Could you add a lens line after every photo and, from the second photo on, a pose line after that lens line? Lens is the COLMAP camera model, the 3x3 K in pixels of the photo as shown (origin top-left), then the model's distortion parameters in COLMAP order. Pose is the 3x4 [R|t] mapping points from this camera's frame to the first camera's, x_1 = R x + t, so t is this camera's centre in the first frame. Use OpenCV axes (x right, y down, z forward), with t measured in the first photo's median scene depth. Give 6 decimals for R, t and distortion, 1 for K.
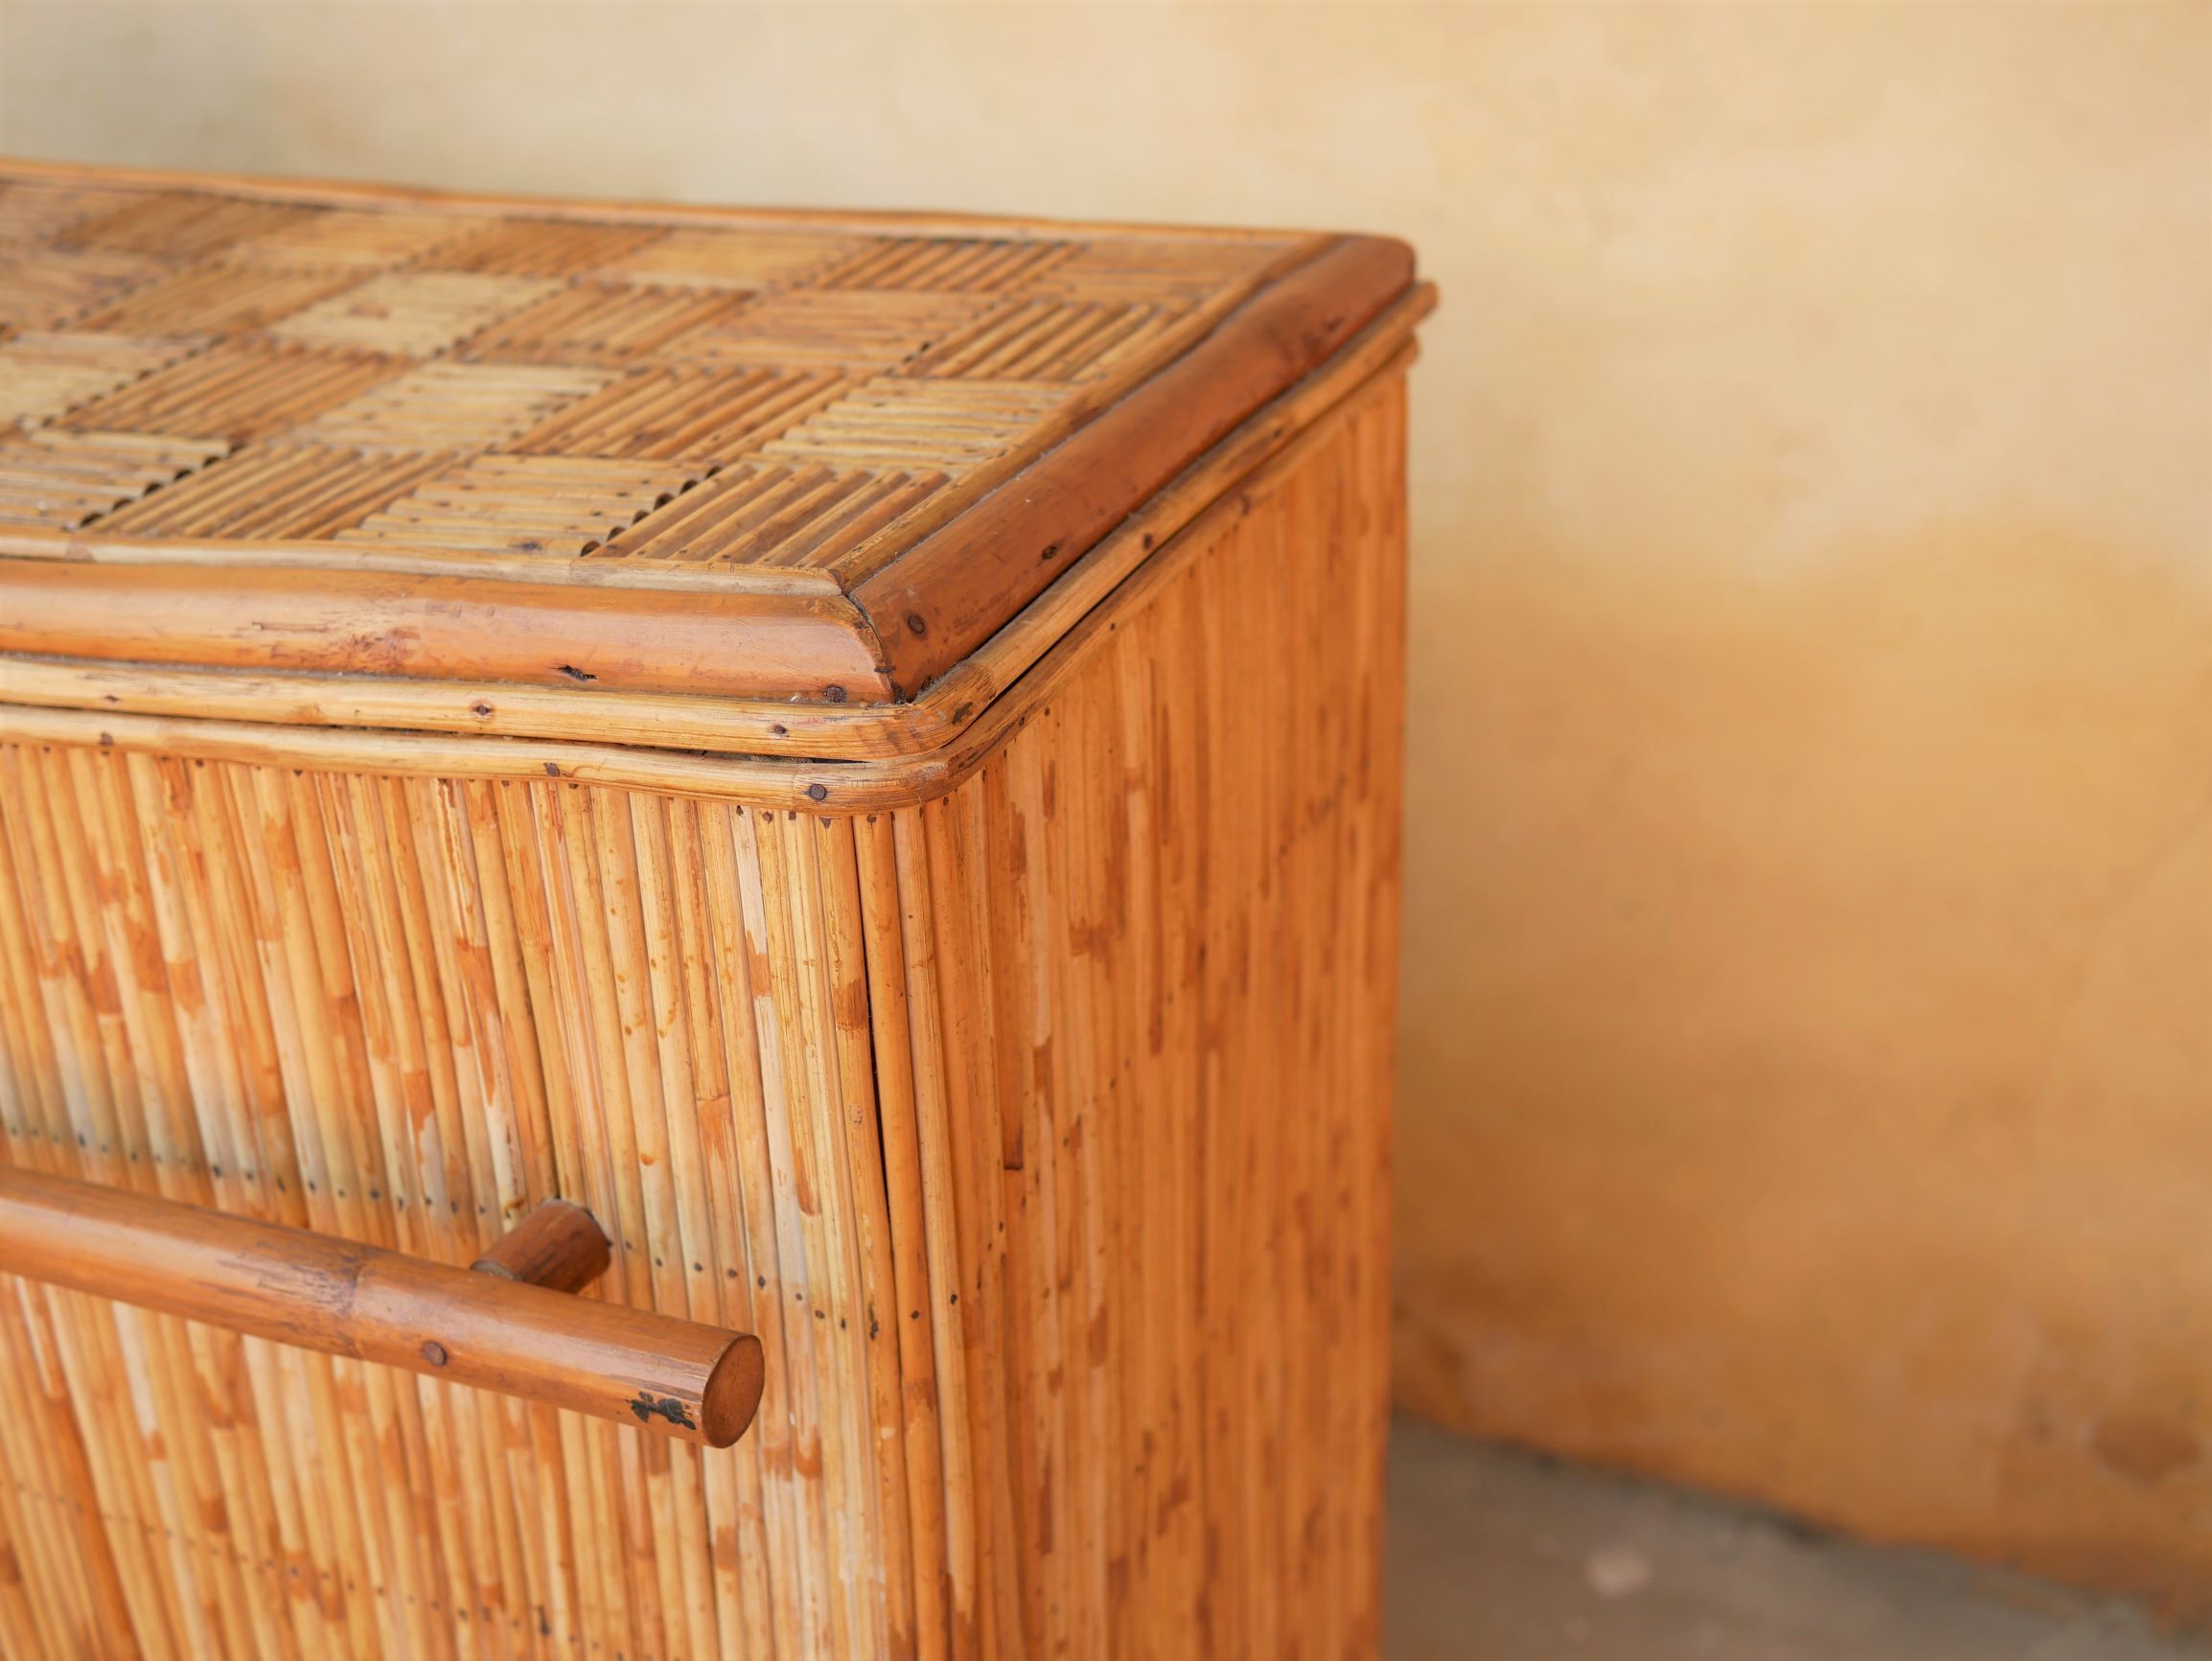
lens RADIAL K [[2453.9, 0, 1123.6], [0, 2453.9, 762.5], [0, 0, 1]] dist [-0.019513, 0.000000]
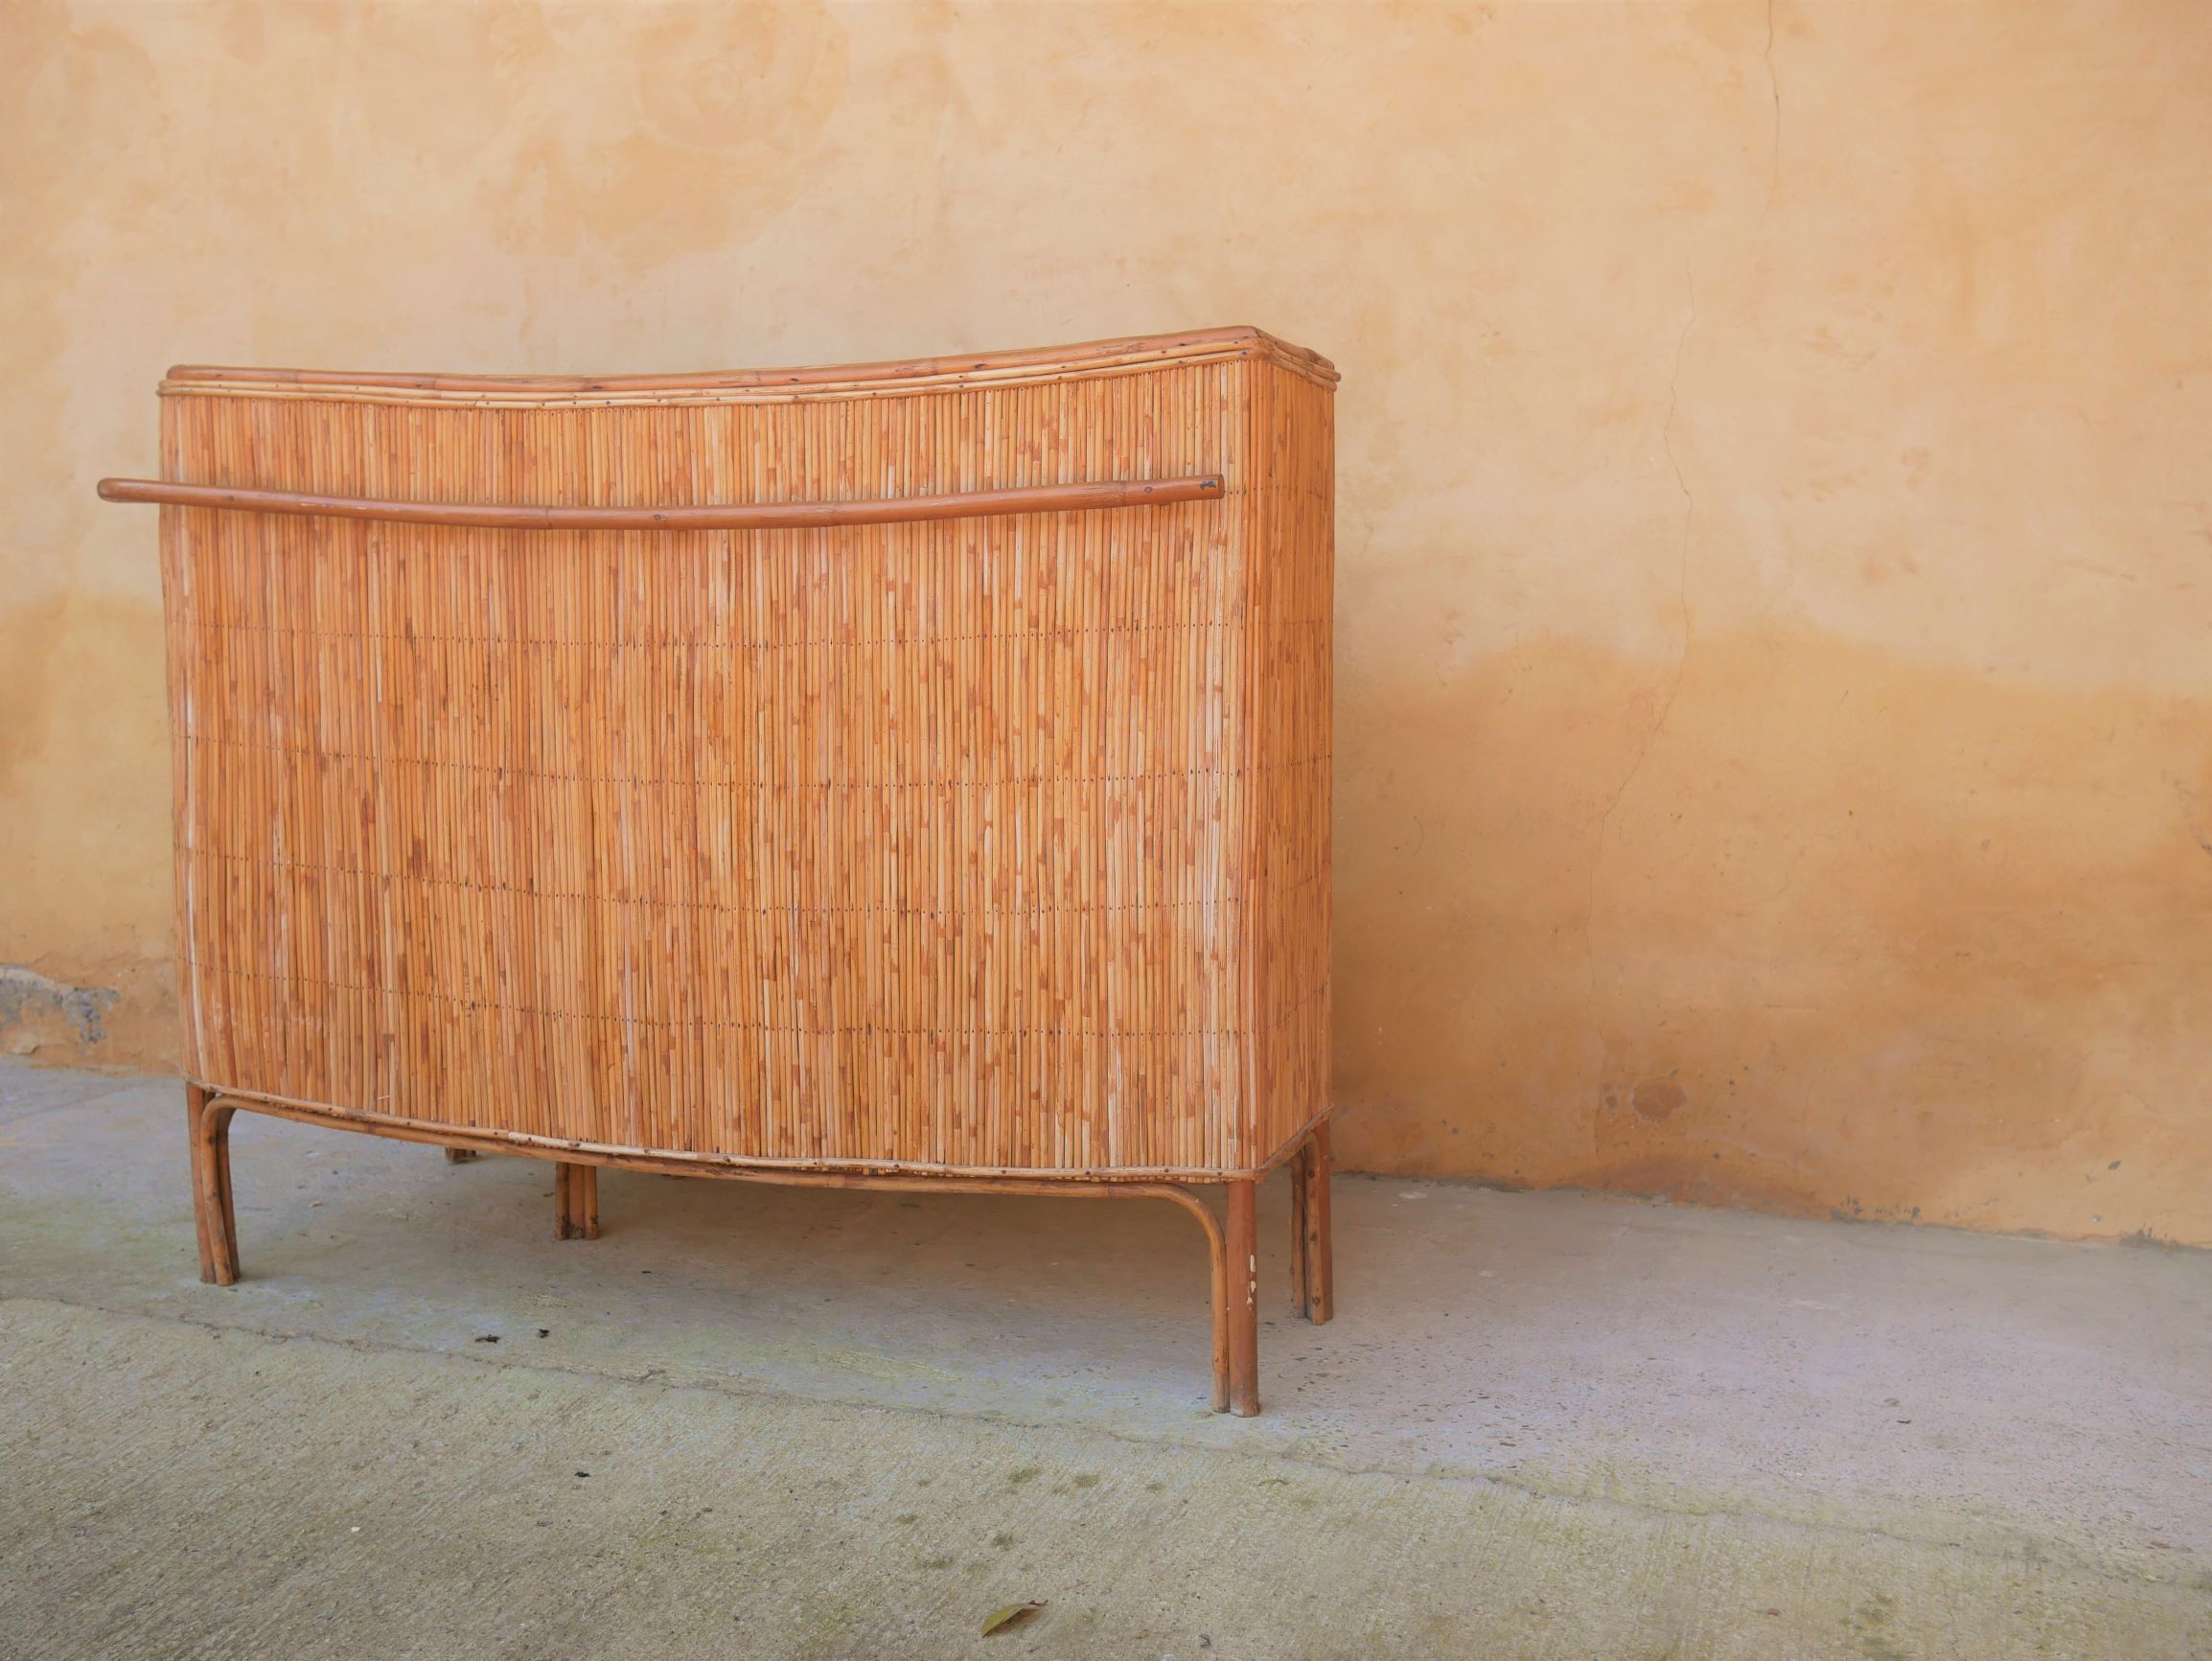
lens RADIAL K [[2453.9, 0, 1137.8], [0, 2453.9, 828.0], [0, 0, 1]] dist [-0.019513, 0.000000]
pose [[0.992710, 0.018132, 0.119154, -0.768250], [0.026474, 0.931671, -0.362337, 2.268501], [-0.117583, 0.362850, 0.924399, -2.687904]]
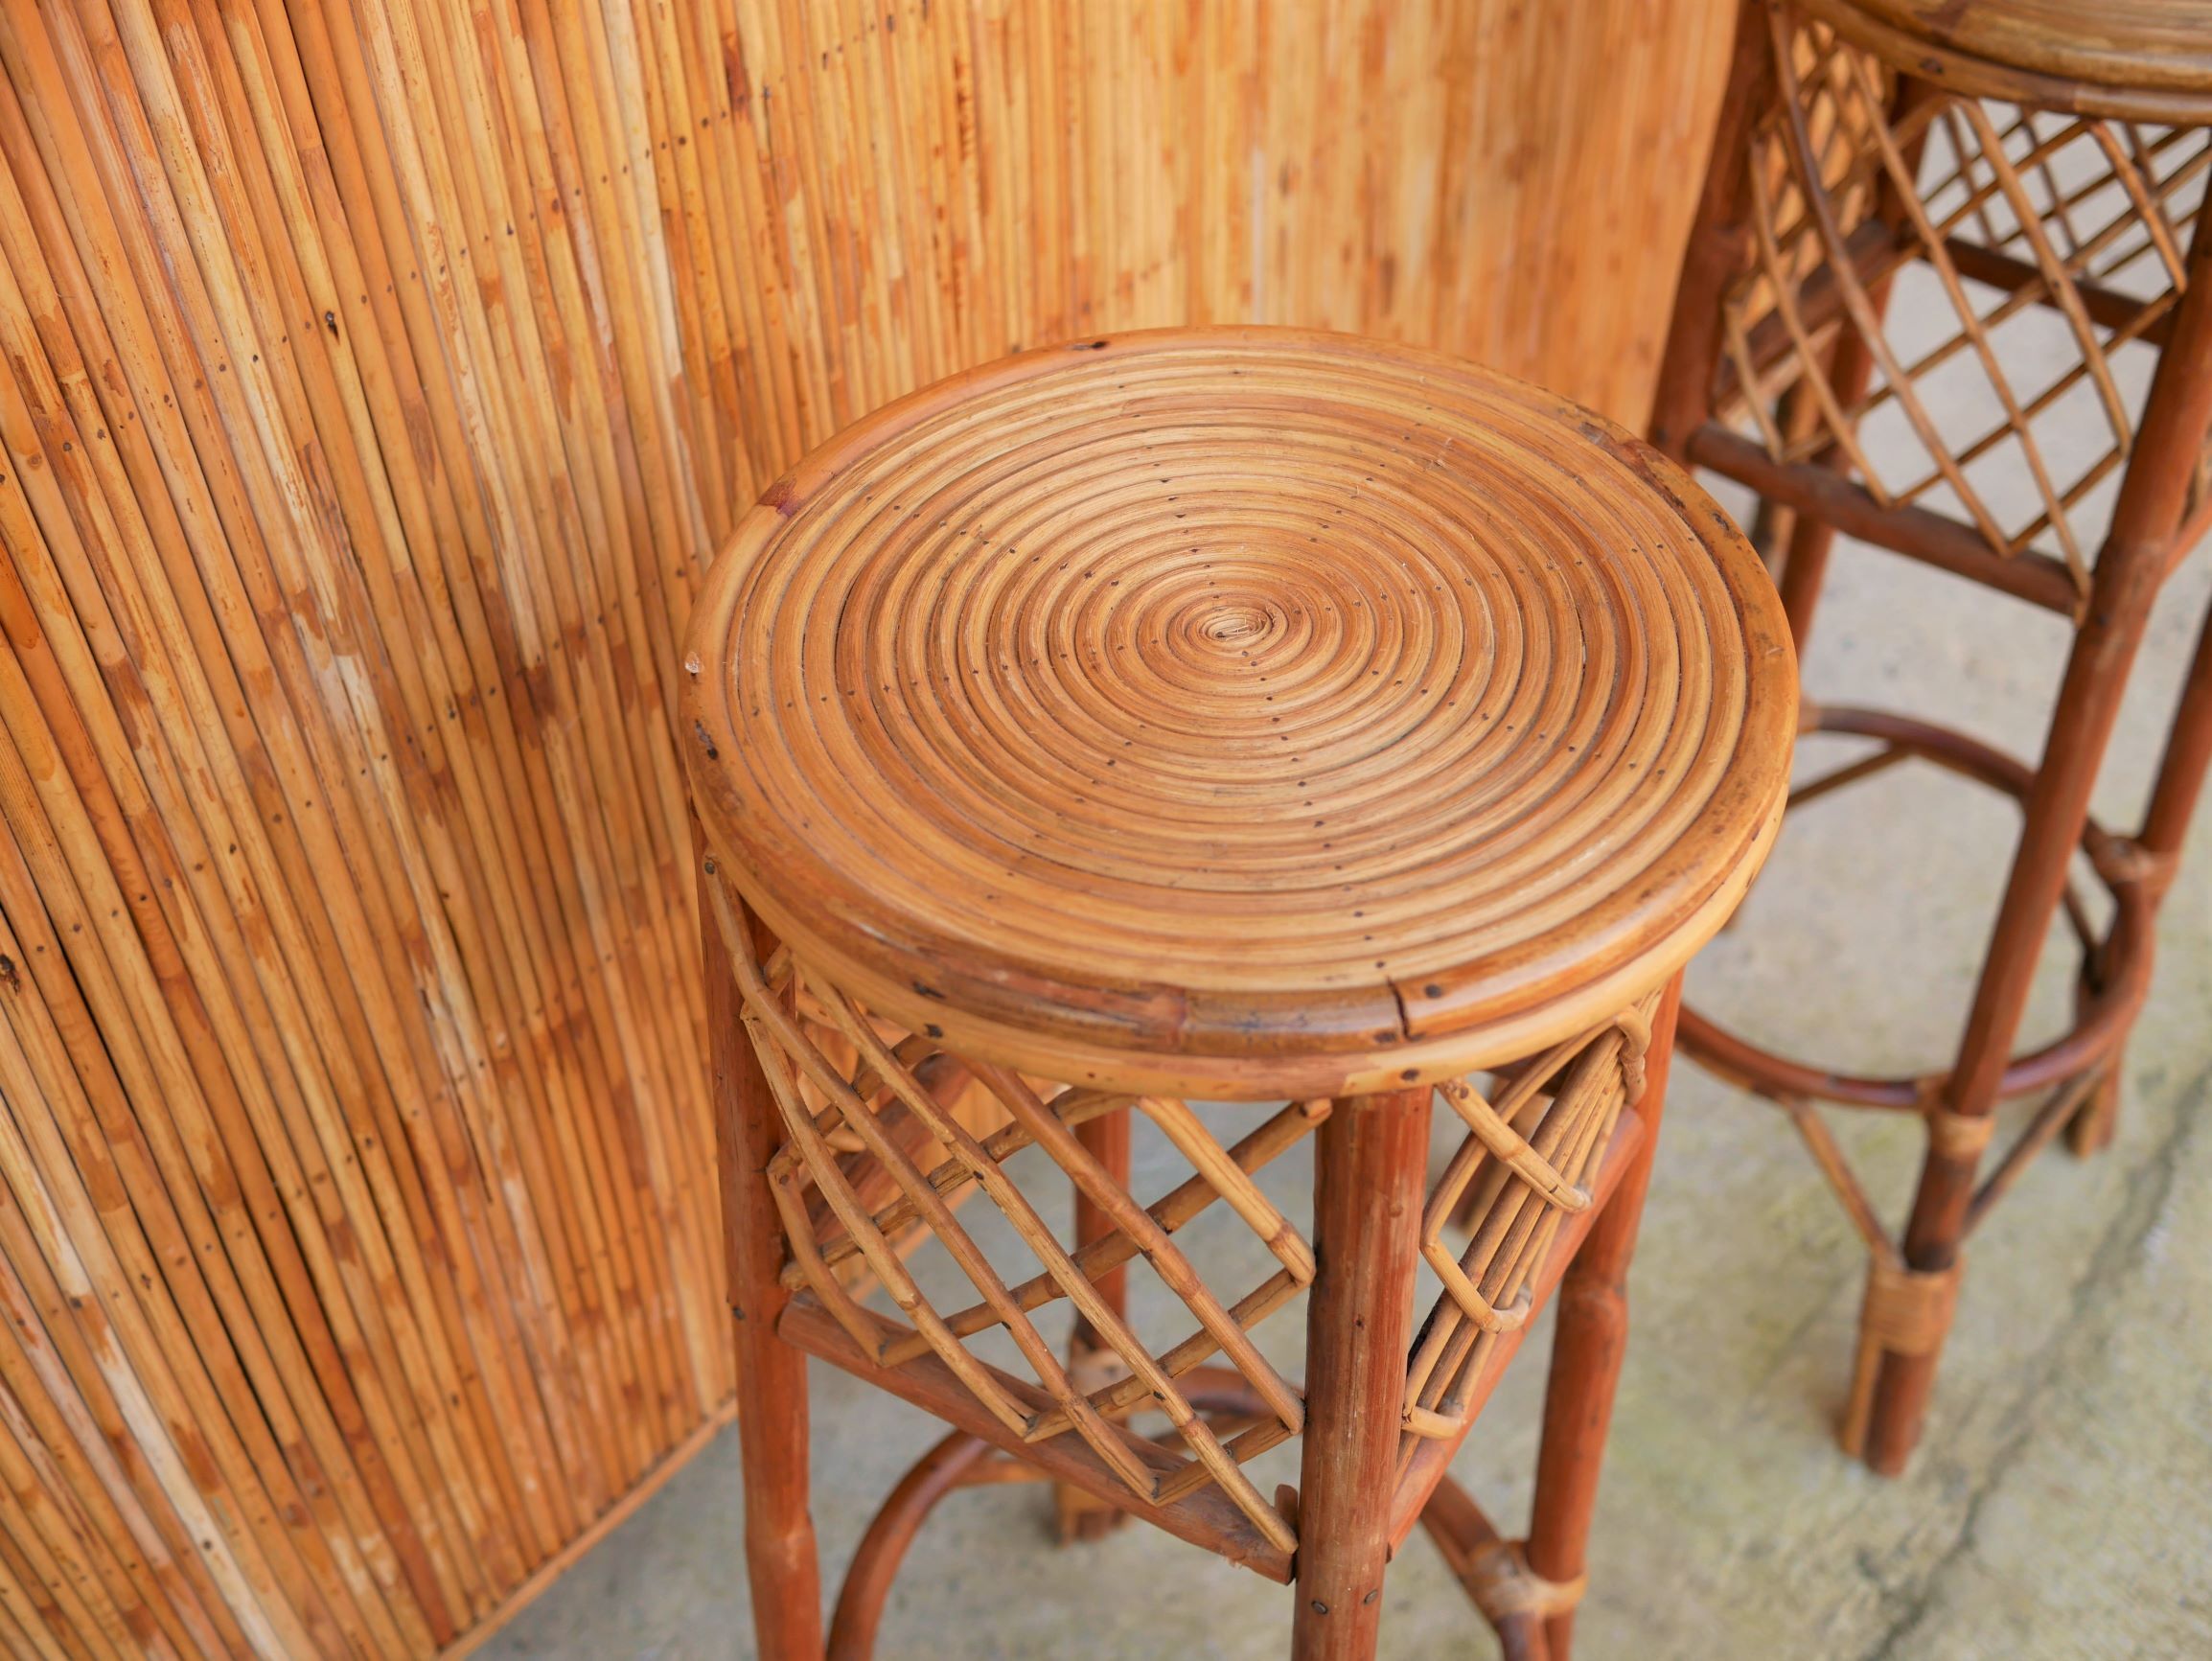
lens RADIAL K [[2453.9, 0, 1055.6], [0, 2453.9, 797.6], [0, 0, 1]] dist [-0.019513, 0.000000]
pose [[0.265492, -0.651180, 0.710970, -2.648098], [0.469989, 0.731293, 0.494289, -0.080299], [-0.841798, 0.202918, 0.500199, 1.002241]]
